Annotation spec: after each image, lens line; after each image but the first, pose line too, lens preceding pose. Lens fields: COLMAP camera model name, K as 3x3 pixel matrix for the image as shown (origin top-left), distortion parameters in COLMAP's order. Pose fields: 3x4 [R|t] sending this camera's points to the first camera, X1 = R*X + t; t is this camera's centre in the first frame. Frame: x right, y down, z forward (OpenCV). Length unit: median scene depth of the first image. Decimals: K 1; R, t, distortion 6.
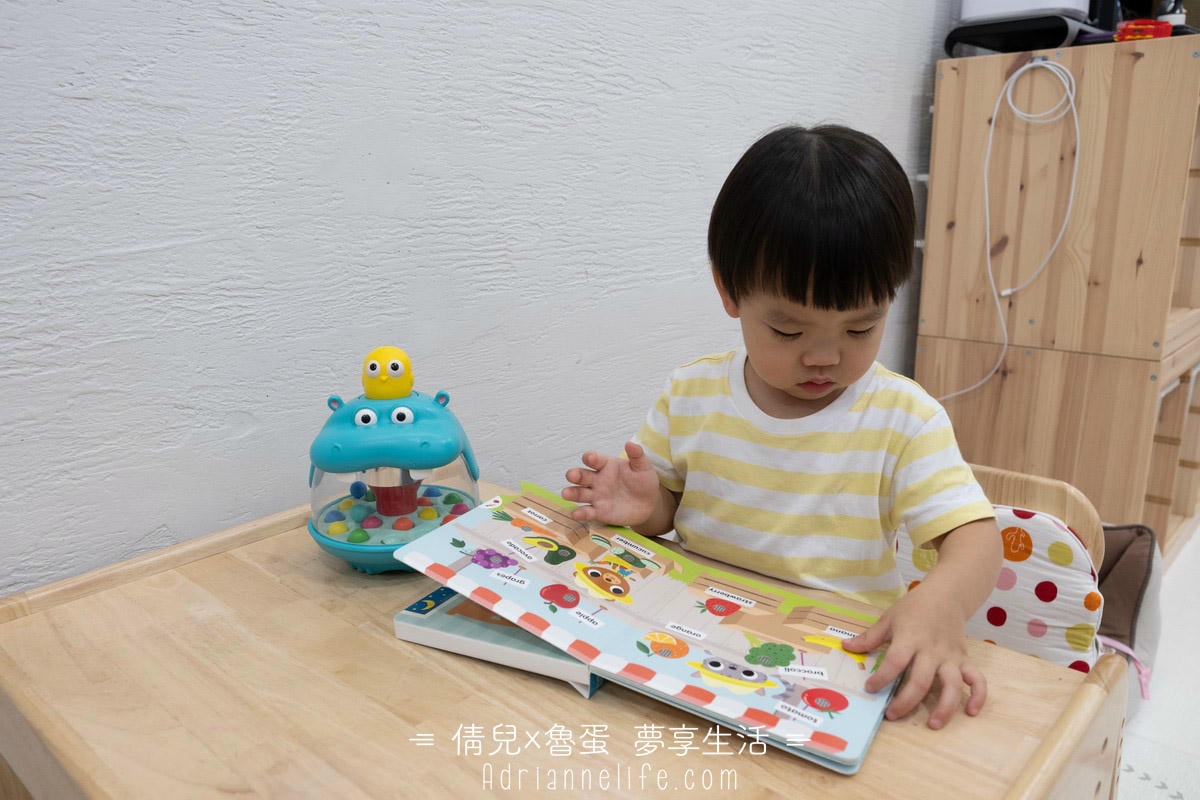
lens RADIAL K [[898.4, 0, 599.8], [0, 898.4, 411.3], [0, 0, 1]] dist [-0.023993, 0.009533]
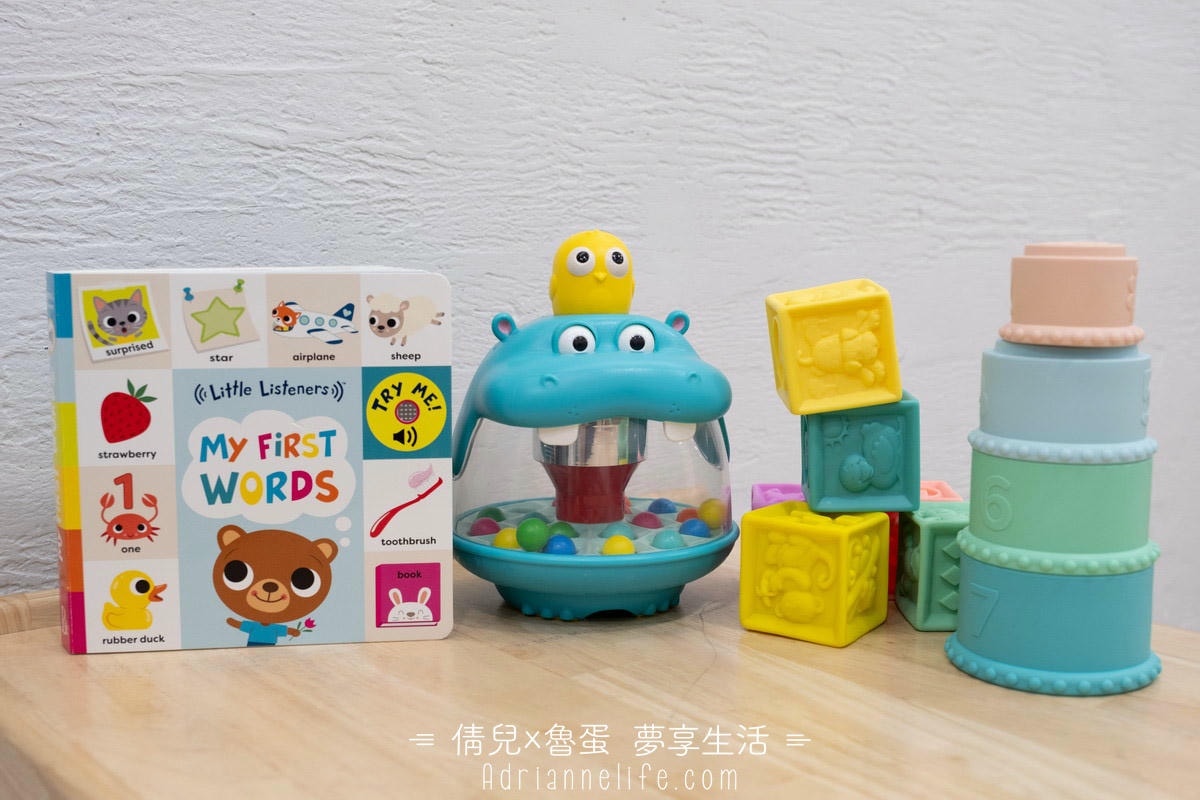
lens RADIAL K [[1434.4, 0, 612.8], [0, 1434.4, 415.4], [0, 0, 1]] dist [-0.007532, 0.000000]
pose [[0.987504, 0.042285, -0.151814, -0.080141], [-0.061230, 0.990594, -0.122370, 0.132589], [0.145212, 0.130136, 0.980805, 0.064867]]
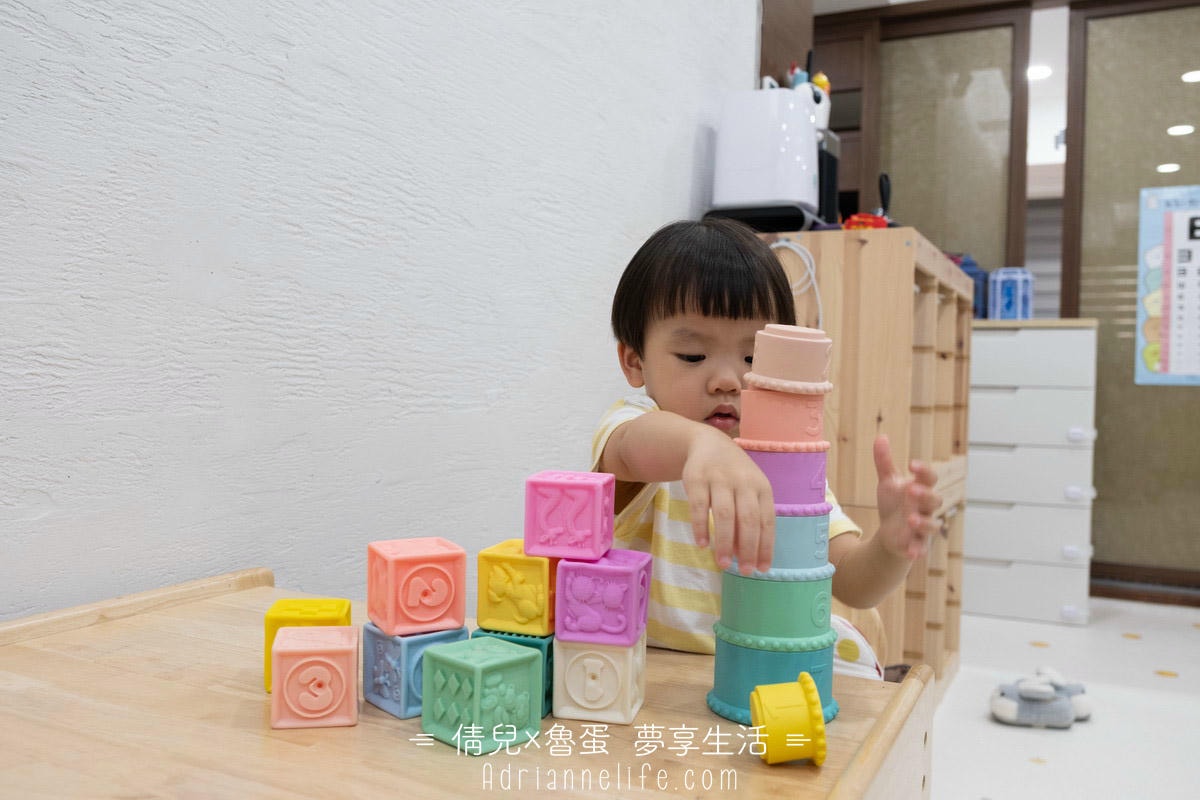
lens RADIAL K [[1021.9, 0, 599.6], [0, 1021.9, 398.3], [0, 0, 1]] dist [-0.022309, 0.010139]
pose [[0.957308, 0.041343, 0.286098, -0.138879], [0.027978, 0.971822, -0.234051, 0.147810], [-0.287713, 0.232063, 0.929176, -0.124409]]
